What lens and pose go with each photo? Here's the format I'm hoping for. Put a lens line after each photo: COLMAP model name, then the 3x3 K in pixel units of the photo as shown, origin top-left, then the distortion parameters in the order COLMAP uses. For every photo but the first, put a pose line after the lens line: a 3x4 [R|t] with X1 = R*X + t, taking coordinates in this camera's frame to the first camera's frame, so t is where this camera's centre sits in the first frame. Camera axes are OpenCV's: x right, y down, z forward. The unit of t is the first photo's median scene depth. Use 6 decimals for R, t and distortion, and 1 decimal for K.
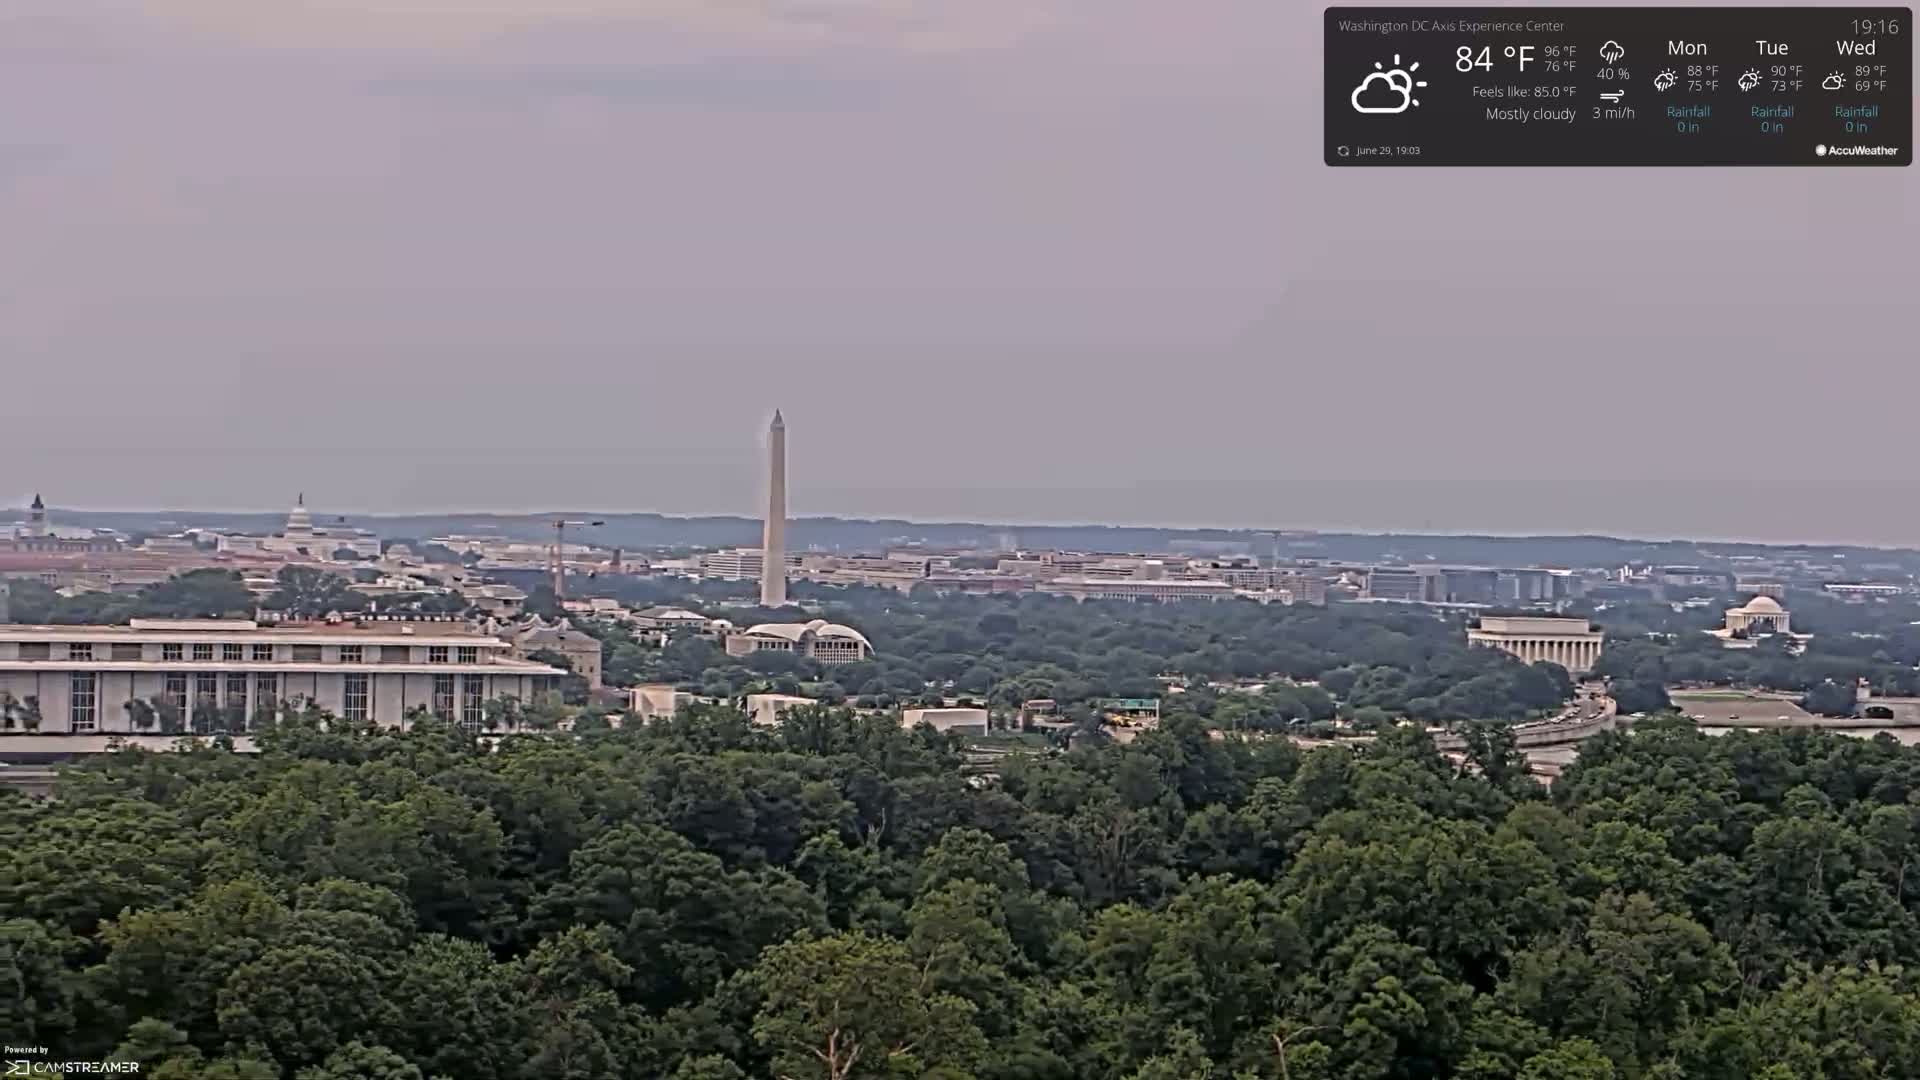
lens RADIAL K [[784.0, 0, 962.6], [0, 784.0, 536.2], [0, 0, 1]] dist [0.009303, 0.000529]
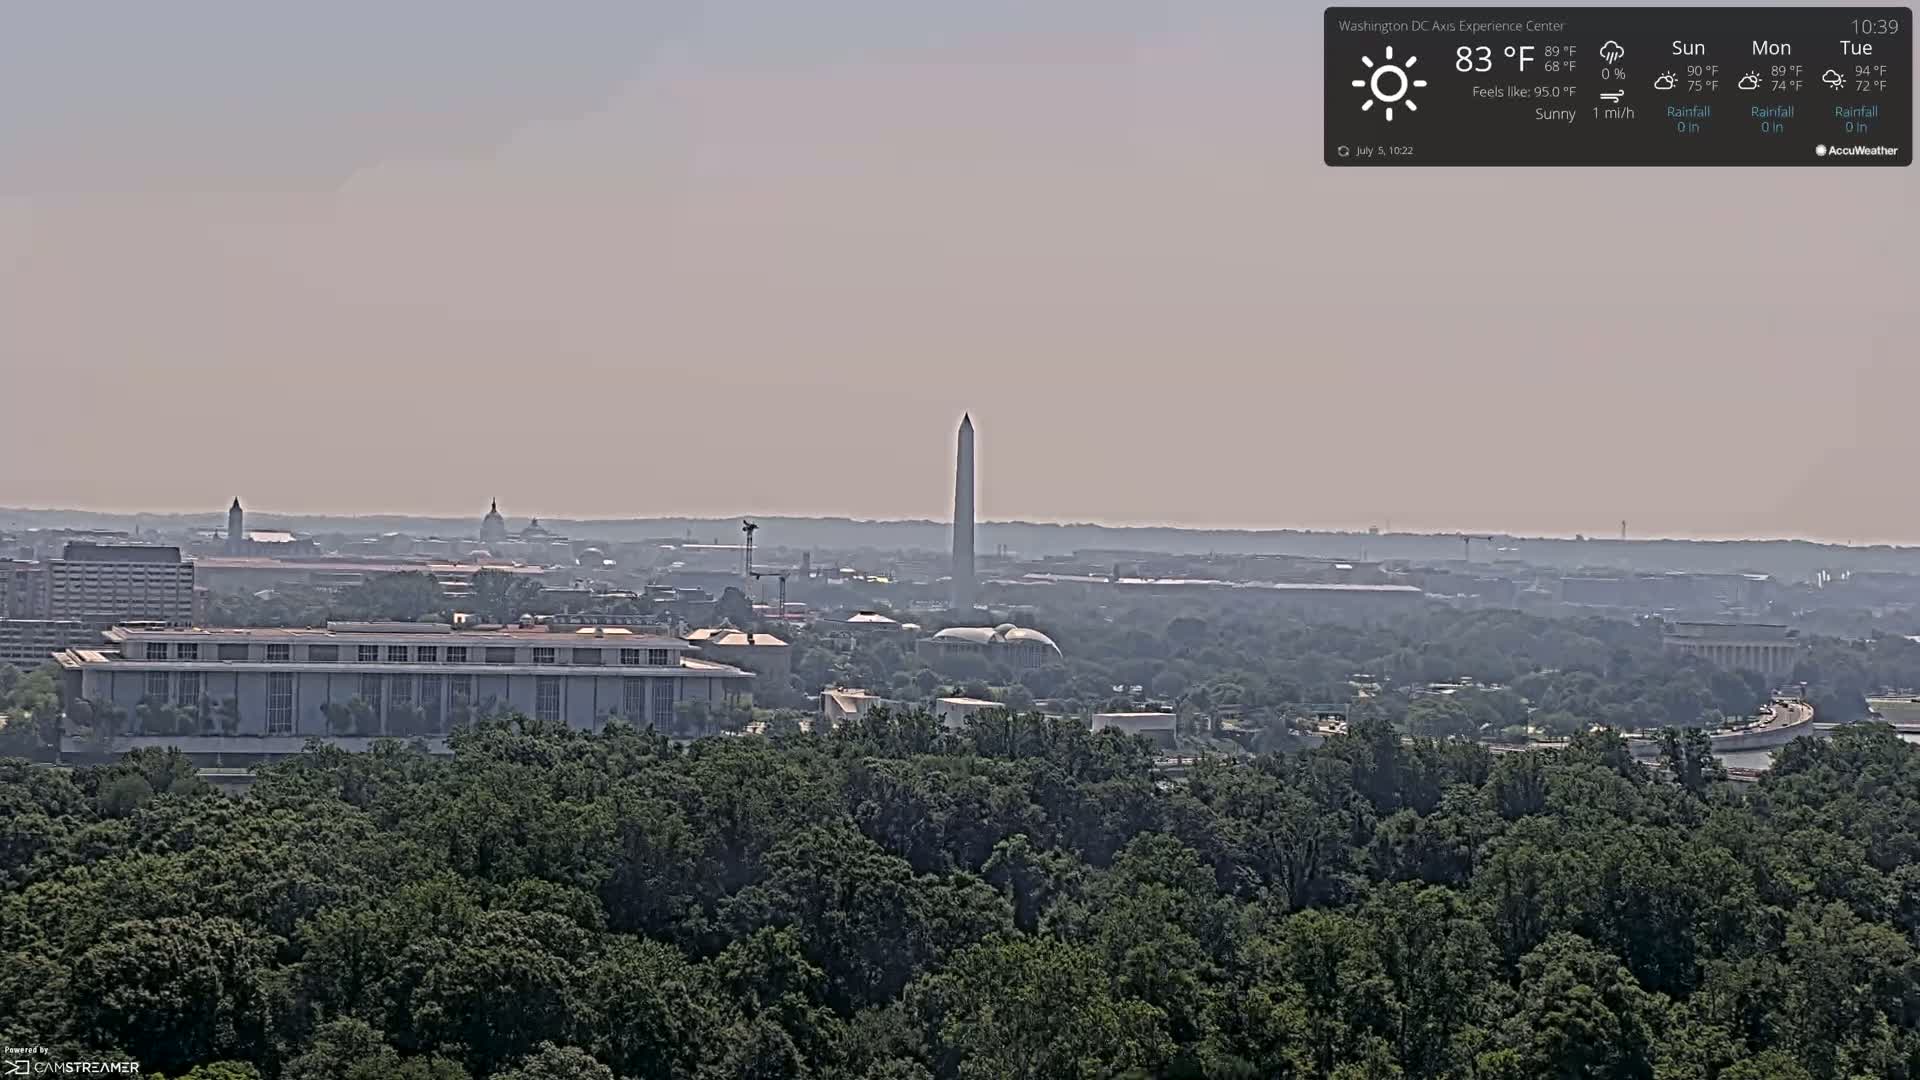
lens RADIAL K [[784.0, 0, 957.8], [0, 784.0, 538.4], [0, 0, 1]] dist [0.009303, 0.000529]
pose [[0.999983, 0.000941, -0.005812, -0.240512], [-0.000936, 0.999999, 0.000818, -0.002503], [0.005813, -0.000812, 0.999983, 0.000929]]
